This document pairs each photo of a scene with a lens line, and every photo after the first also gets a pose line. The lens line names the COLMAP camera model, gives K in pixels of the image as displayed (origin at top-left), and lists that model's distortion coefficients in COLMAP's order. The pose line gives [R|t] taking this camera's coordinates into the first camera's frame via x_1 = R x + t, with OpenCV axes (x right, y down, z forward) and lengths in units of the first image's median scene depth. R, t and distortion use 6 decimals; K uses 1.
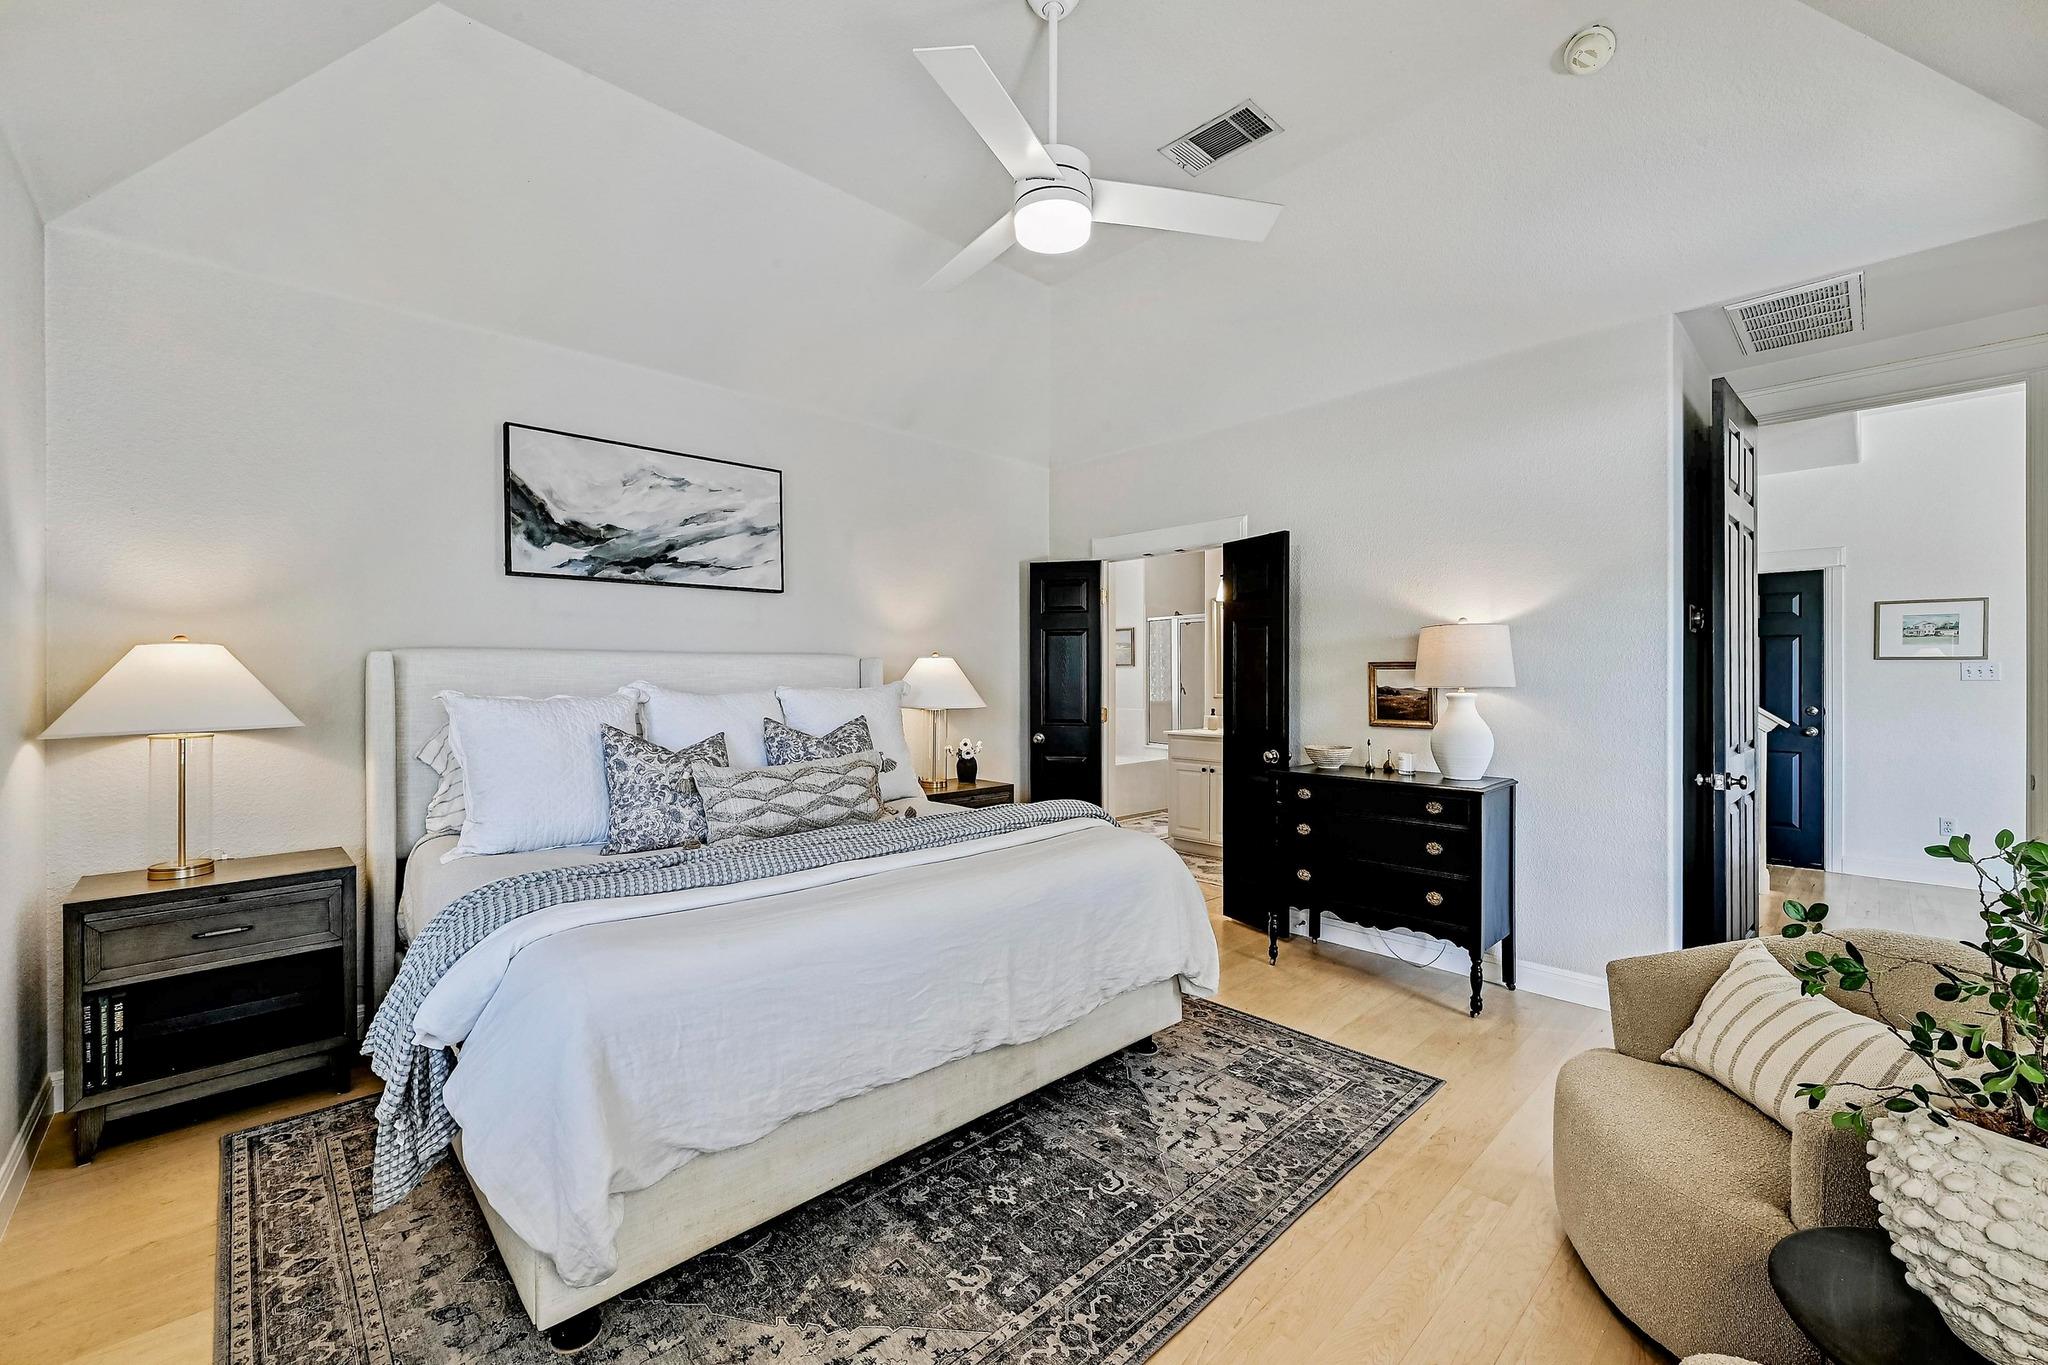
lens RADIAL K [[821.7, 0, 1018.8], [0, 821.7, 674.3], [0, 0, 1]] dist [-0.000461, -0.000718]
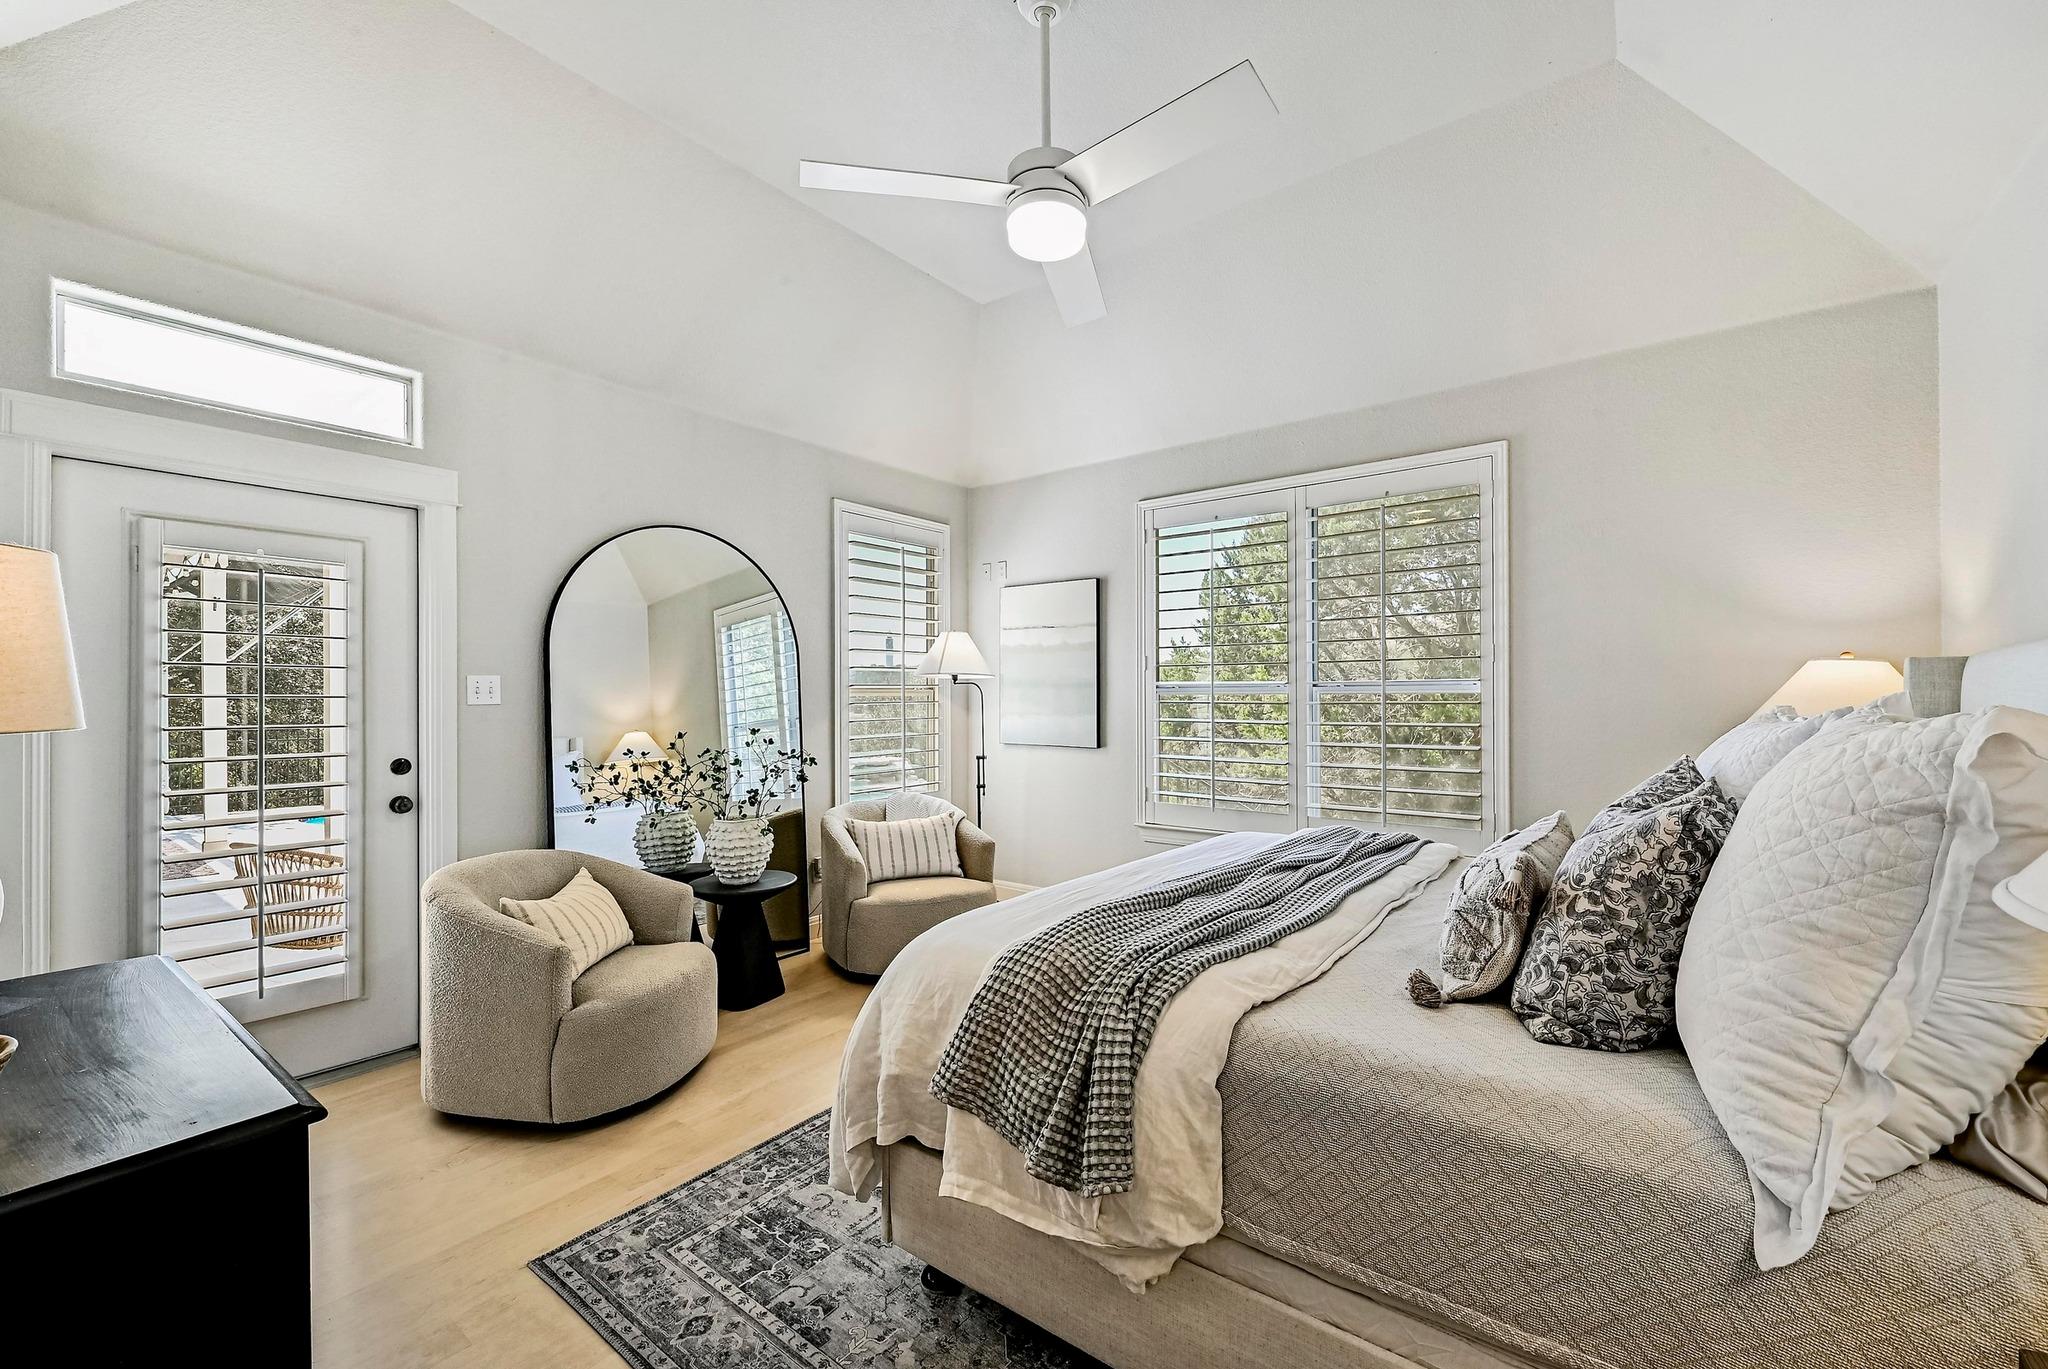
lens RADIAL K [[821.7, 0, 1031.1], [0, 821.7, 688.9], [0, 0, 1]] dist [-0.000461, -0.000718]
pose [[-0.987657, 0.002368, -0.156617, 0.193780], [0.002177, 0.999997, 0.001387, -0.002957], [0.156620, 0.001029, -0.987658, 1.737932]]
